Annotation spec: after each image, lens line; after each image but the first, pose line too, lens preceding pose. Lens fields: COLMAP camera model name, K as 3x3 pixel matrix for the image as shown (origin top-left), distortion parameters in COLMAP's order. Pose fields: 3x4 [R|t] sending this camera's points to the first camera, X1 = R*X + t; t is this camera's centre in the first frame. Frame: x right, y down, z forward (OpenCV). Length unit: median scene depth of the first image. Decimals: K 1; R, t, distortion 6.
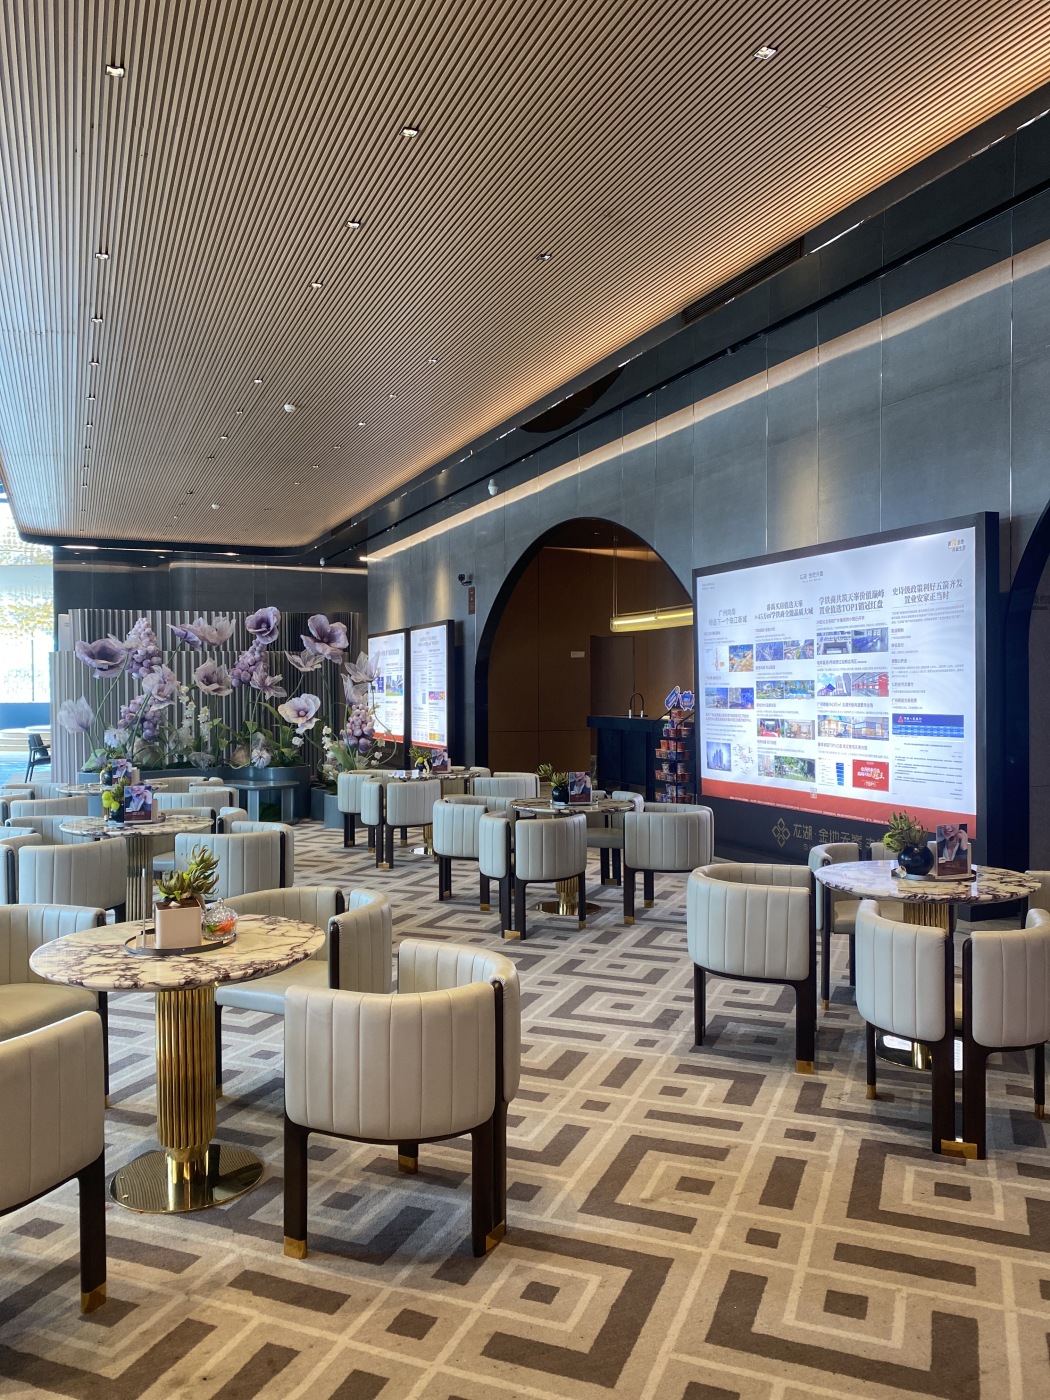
lens RADIAL K [[1048.7, 0, 525.5], [0, 1048.7, 695.7], [0, 0, 1]] dist [0.003073, -0.002609]
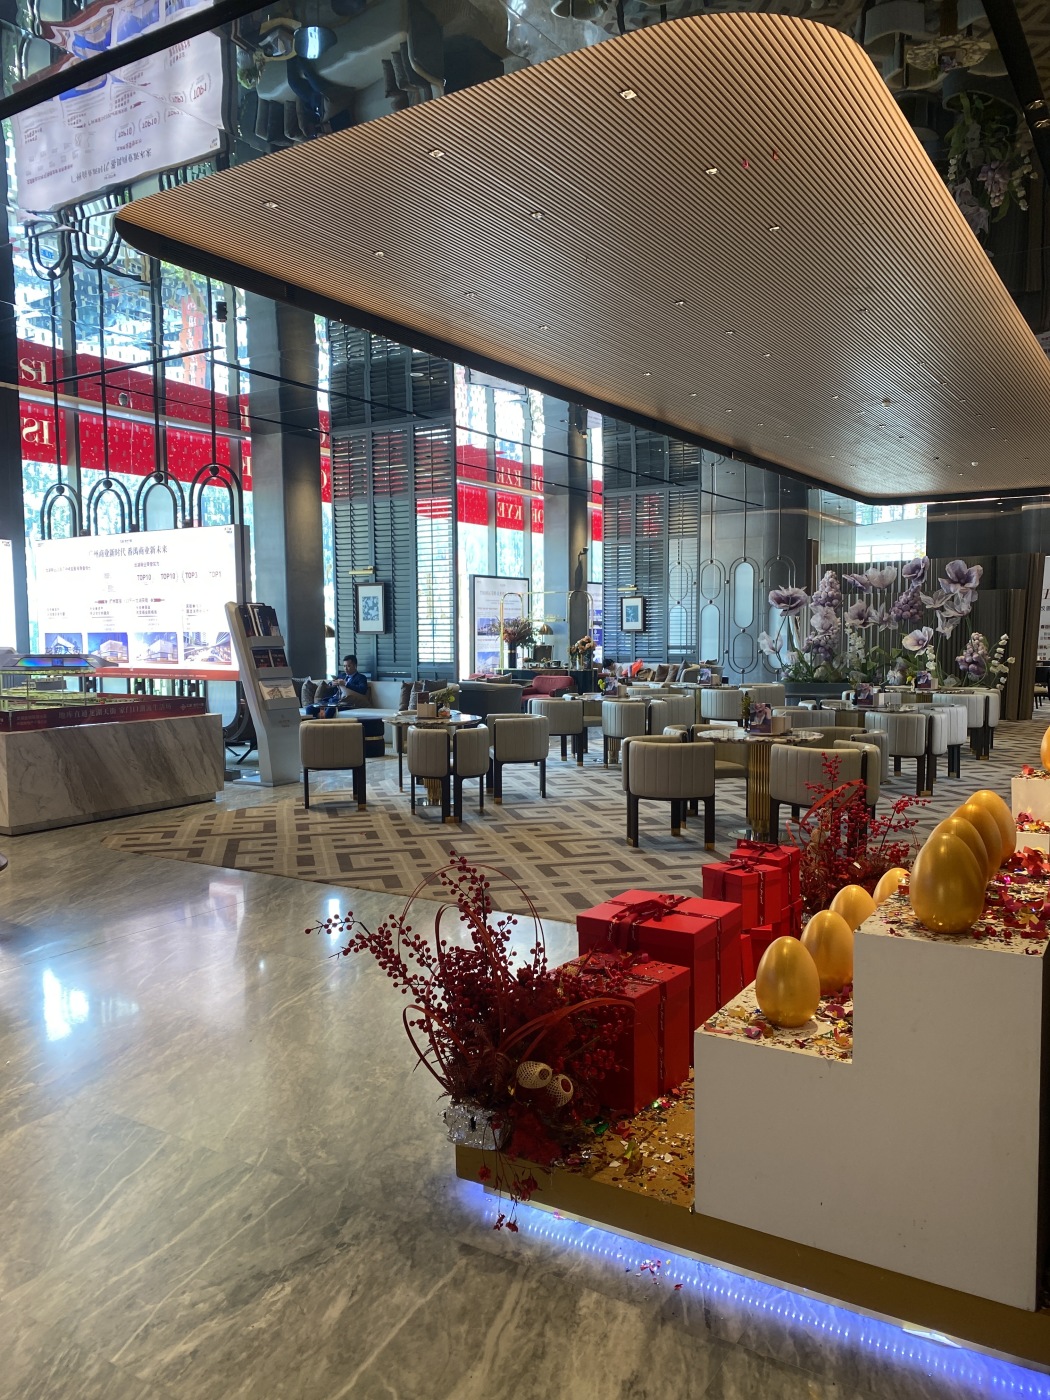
lens RADIAL K [[1048.7, 0, 530.3], [0, 1048.7, 701.2], [0, 0, 1]] dist [0.003073, -0.002609]
pose [[0.541029, 0.055749, -0.839154, 0.577307], [0.004732, 0.997583, 0.069325, -0.002322], [0.840991, -0.041478, 0.539457, -0.058585]]
